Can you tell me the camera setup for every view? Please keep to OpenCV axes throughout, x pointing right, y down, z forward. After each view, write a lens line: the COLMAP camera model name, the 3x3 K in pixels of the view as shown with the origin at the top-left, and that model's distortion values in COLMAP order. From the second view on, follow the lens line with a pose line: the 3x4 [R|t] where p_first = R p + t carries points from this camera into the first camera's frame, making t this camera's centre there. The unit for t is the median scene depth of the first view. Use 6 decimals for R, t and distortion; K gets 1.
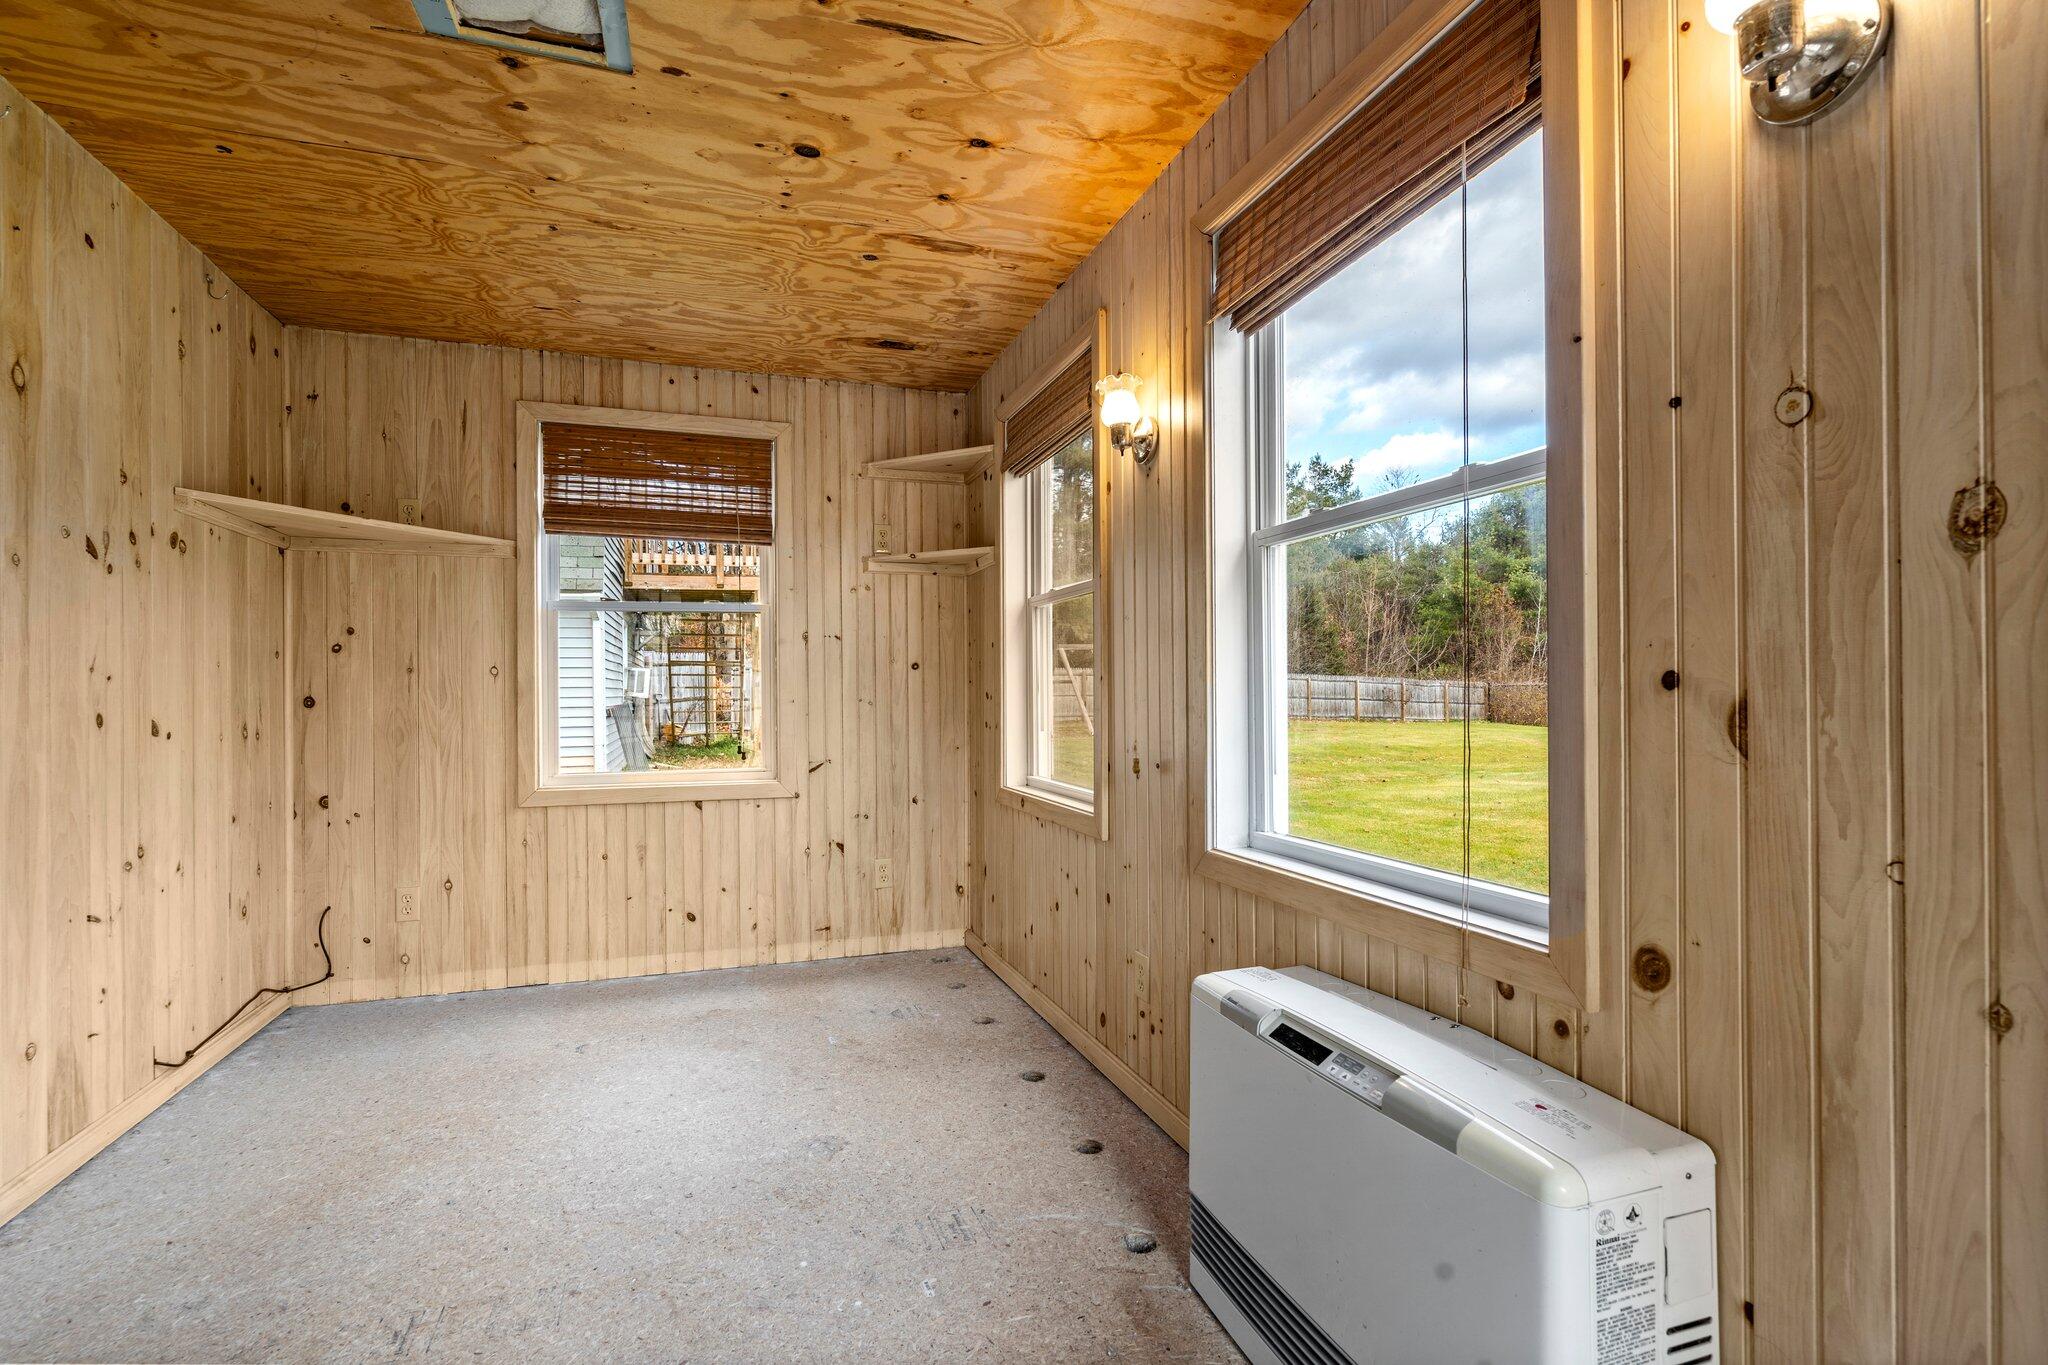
lens RADIAL K [[935.2, 0, 1019.1], [0, 935.2, 685.7], [0, 0, 1]] dist [-0.023926, -0.000129]
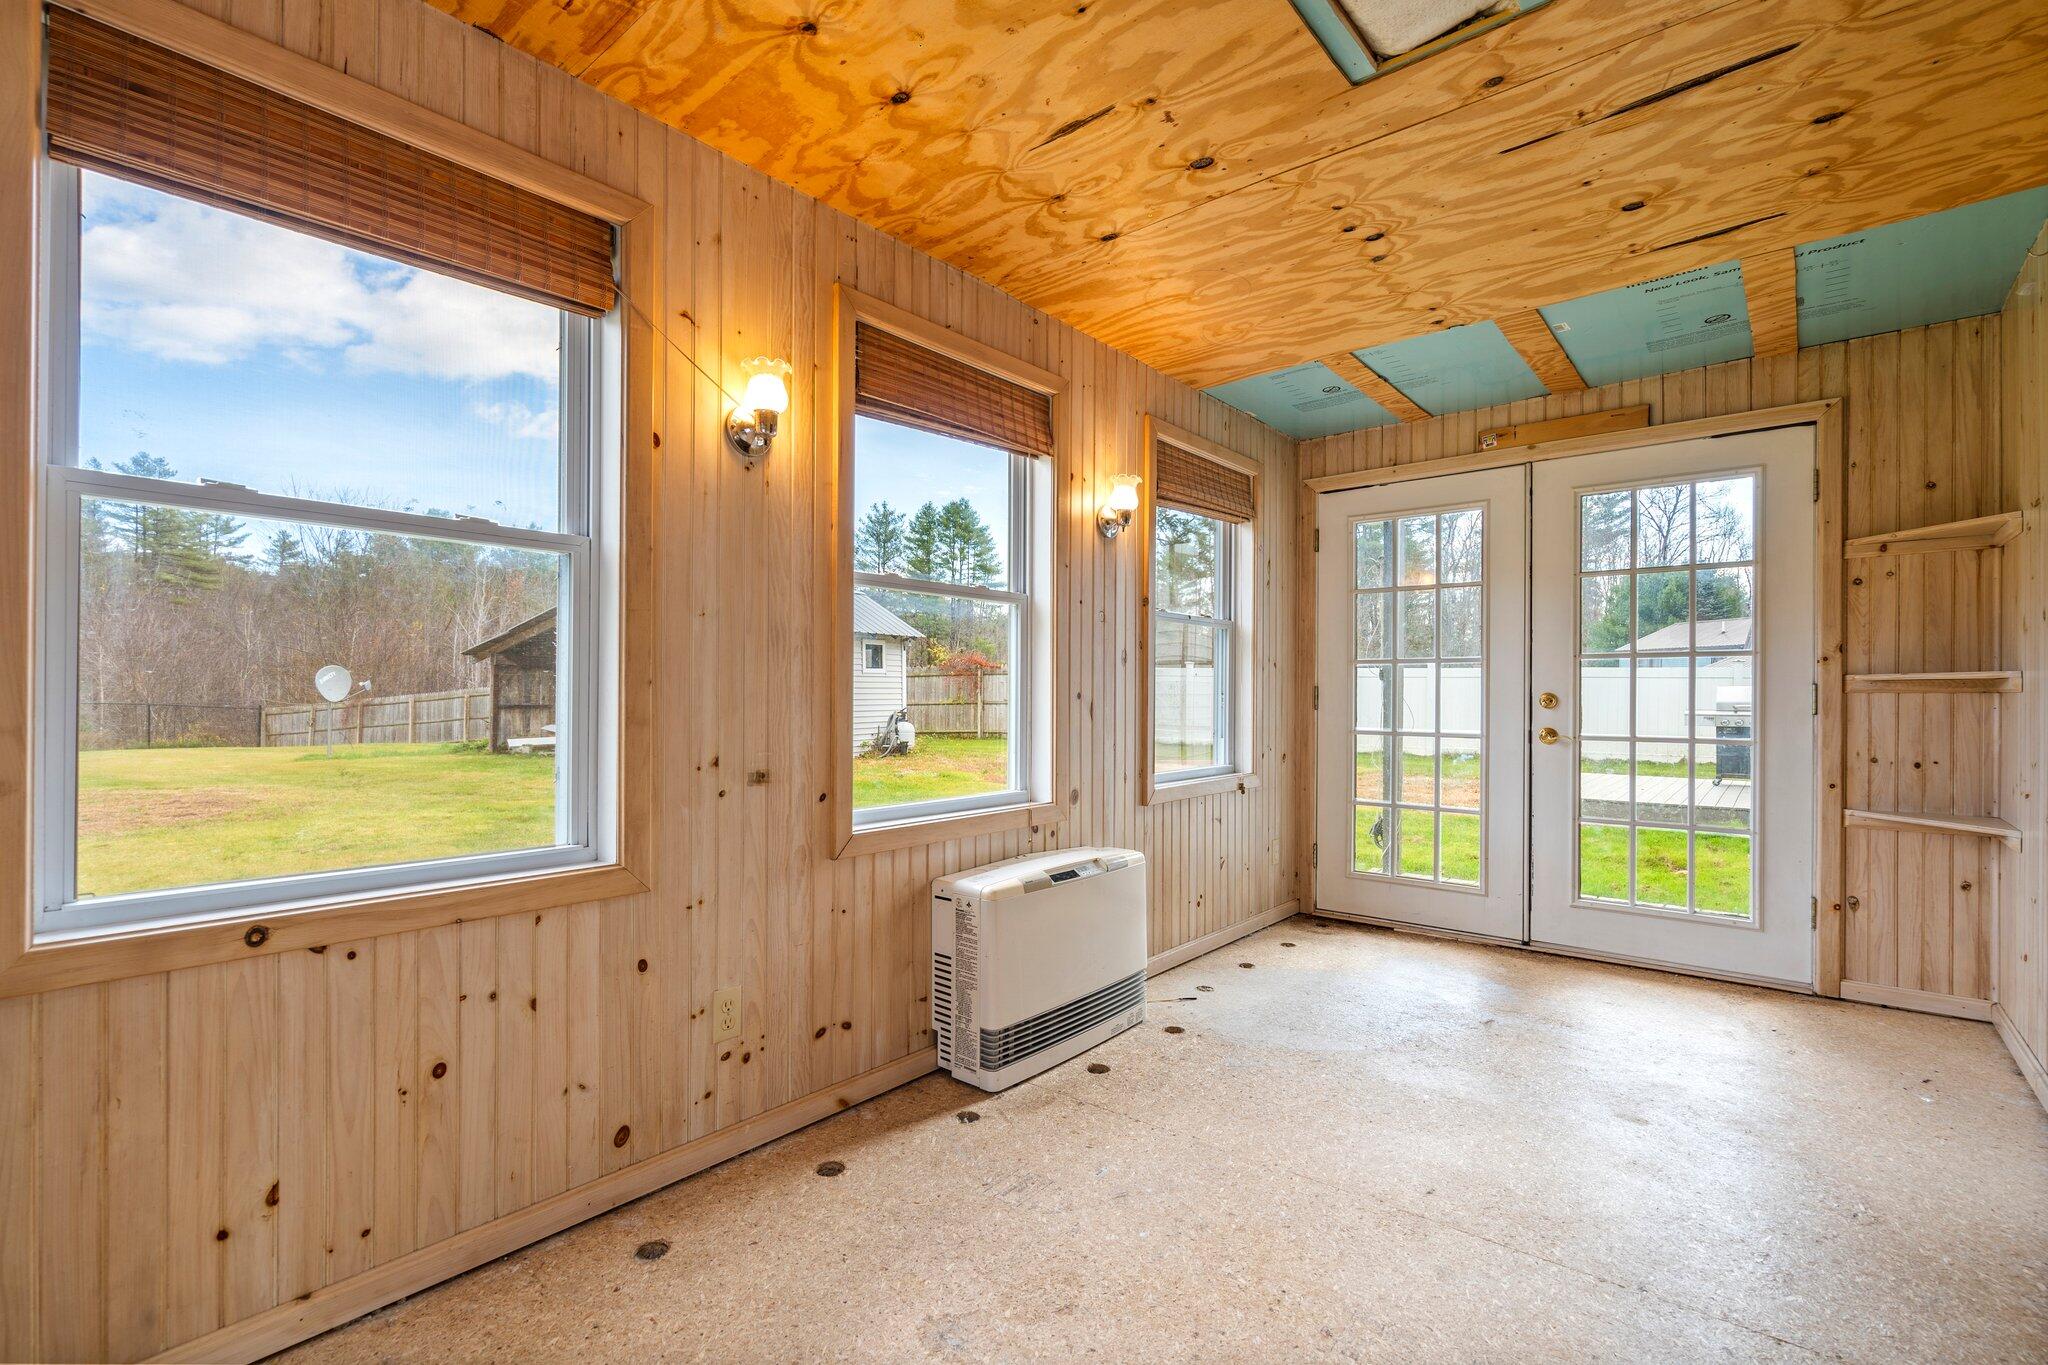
lens RADIAL K [[935.2, 0, 1010.9], [0, 935.2, 695.2], [0, 0, 1]] dist [-0.023926, -0.000129]
pose [[-0.513759, 0.009287, 0.857884, -0.968425], [-0.001658, 0.999929, -0.011818, 0.014767], [-0.857933, -0.007493, -0.513707, 1.514900]]
